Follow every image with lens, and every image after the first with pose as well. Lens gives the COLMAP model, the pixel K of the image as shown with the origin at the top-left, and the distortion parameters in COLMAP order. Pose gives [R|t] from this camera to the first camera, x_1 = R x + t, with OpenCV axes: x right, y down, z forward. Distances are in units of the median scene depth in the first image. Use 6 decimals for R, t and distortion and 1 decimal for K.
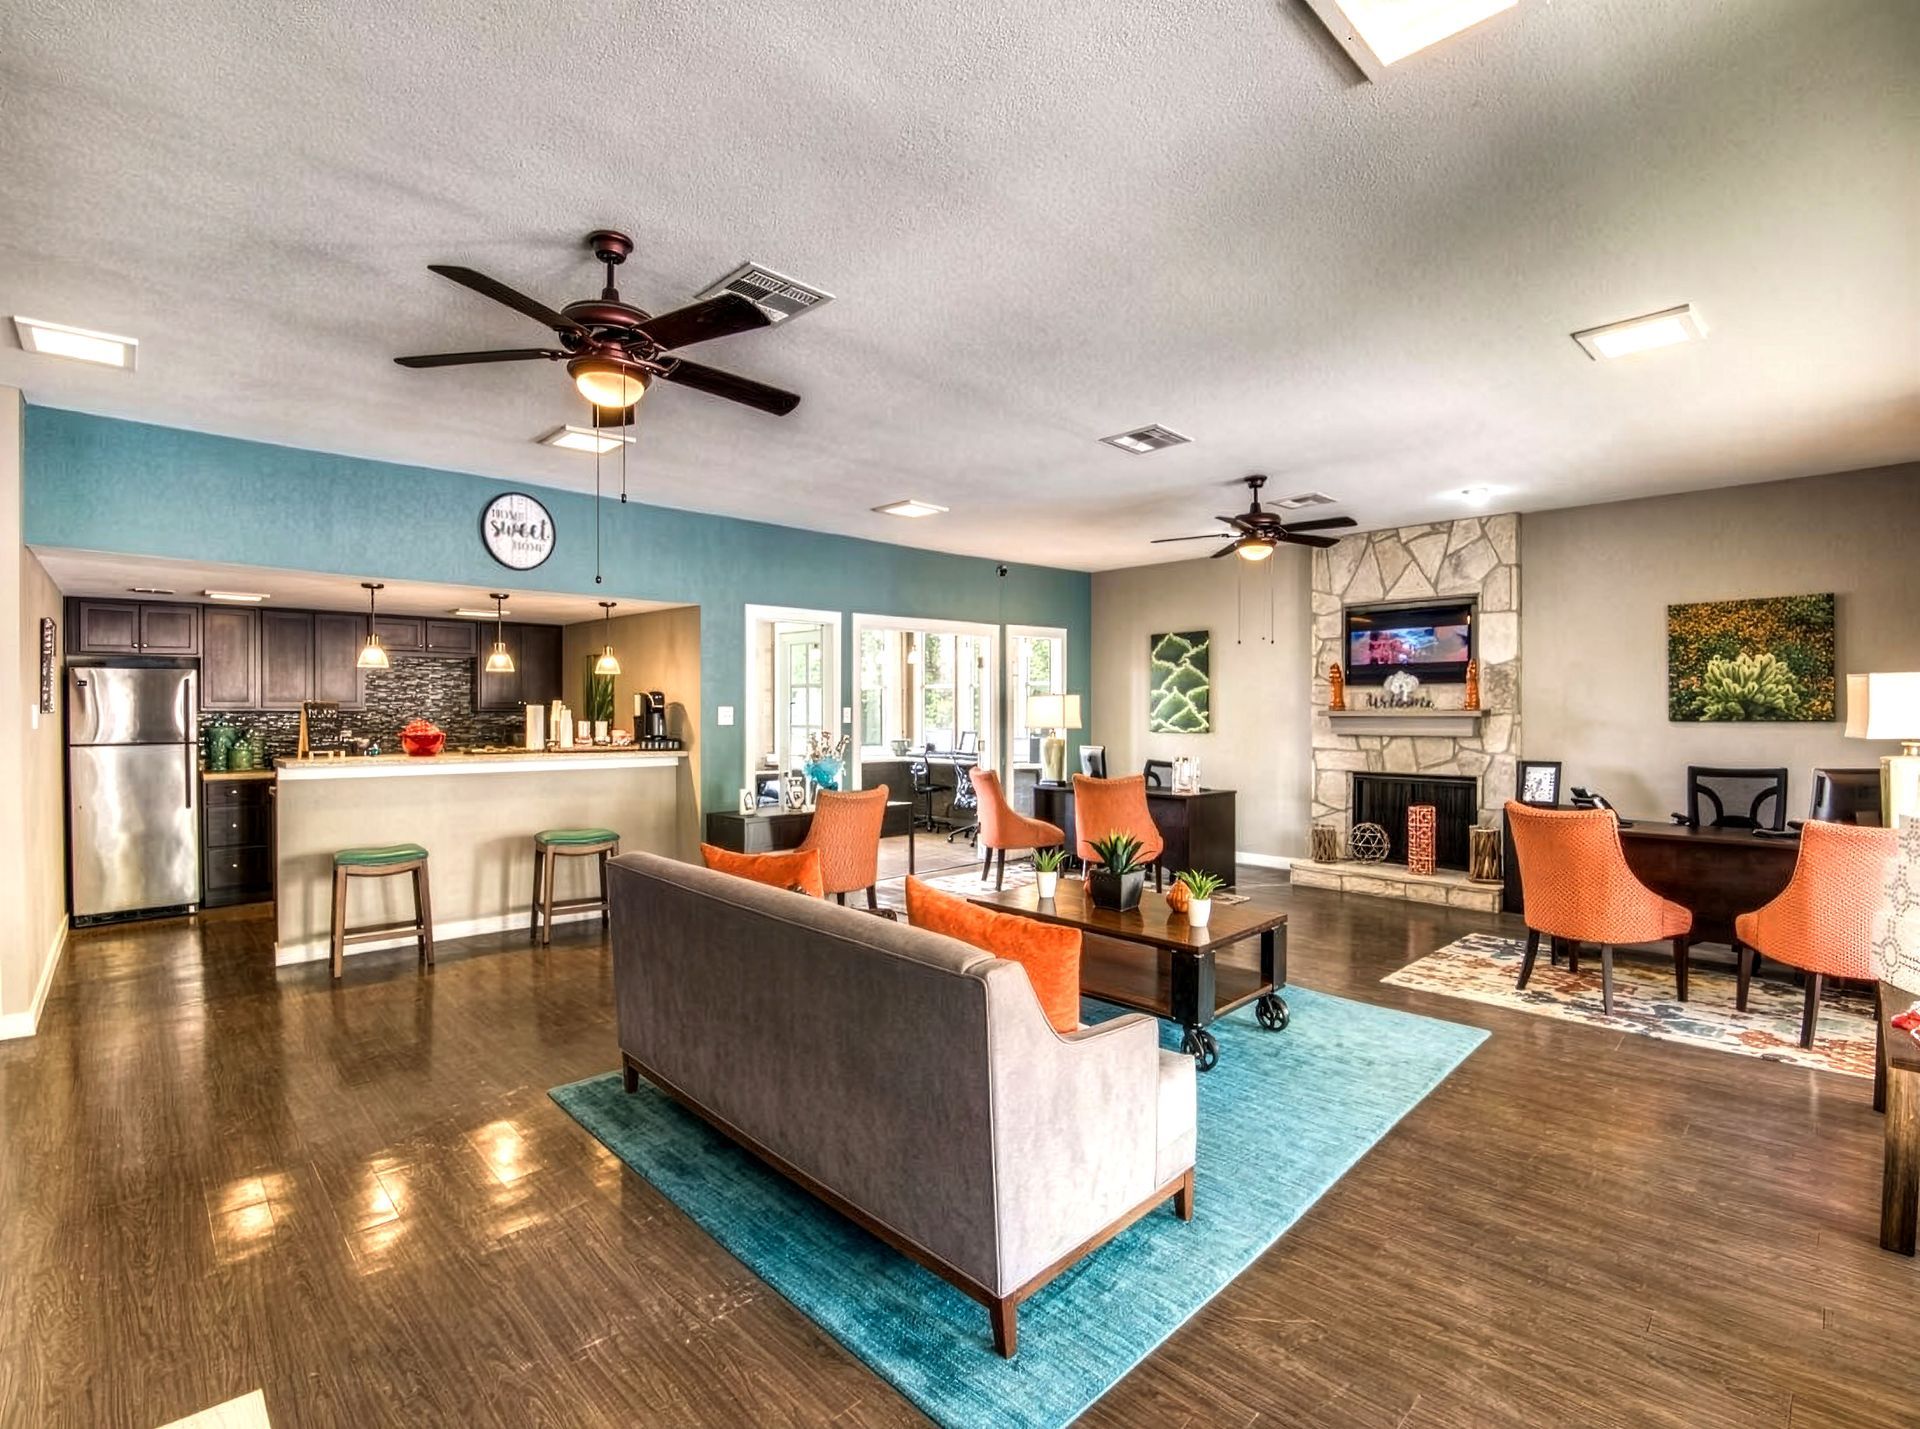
lens RADIAL K [[880.9, 0, 960.0], [0, 880.9, 714.5], [0, 0, 1]] dist [-0.019694, 0.000226]
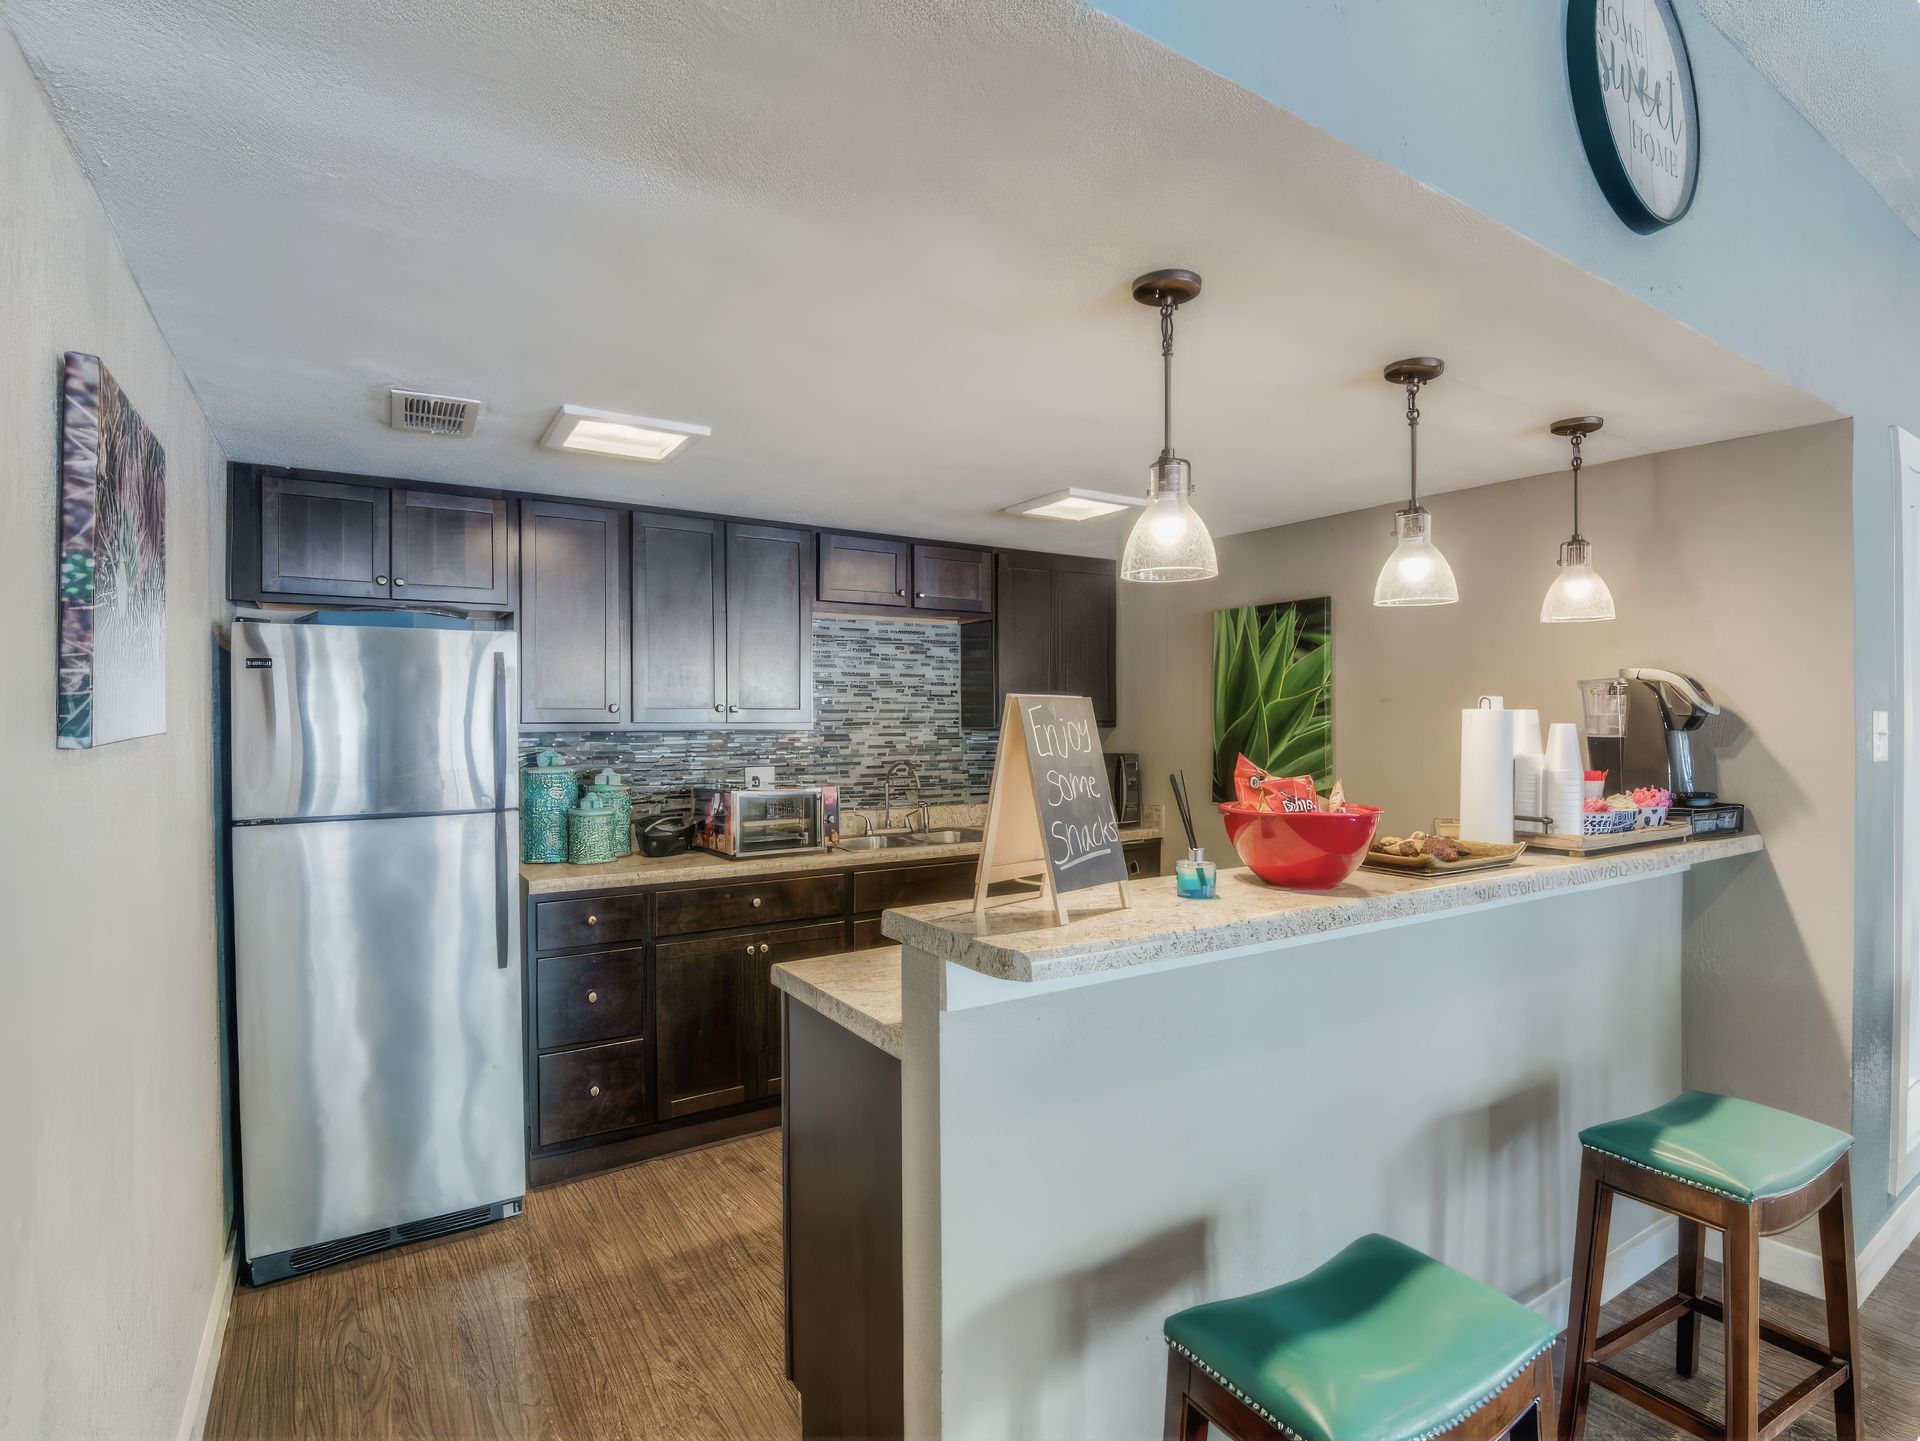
lens RADIAL K [[899.7, 0, 963.8], [0, 899.7, 726.9], [0, 0, 1]] dist [-0.003833, -0.000625]
pose [[0.985482, -0.002652, -0.169761, -0.602650], [0.003105, 0.999992, 0.002402, -0.006185], [0.169754, -0.002894, 0.985482, 0.619123]]
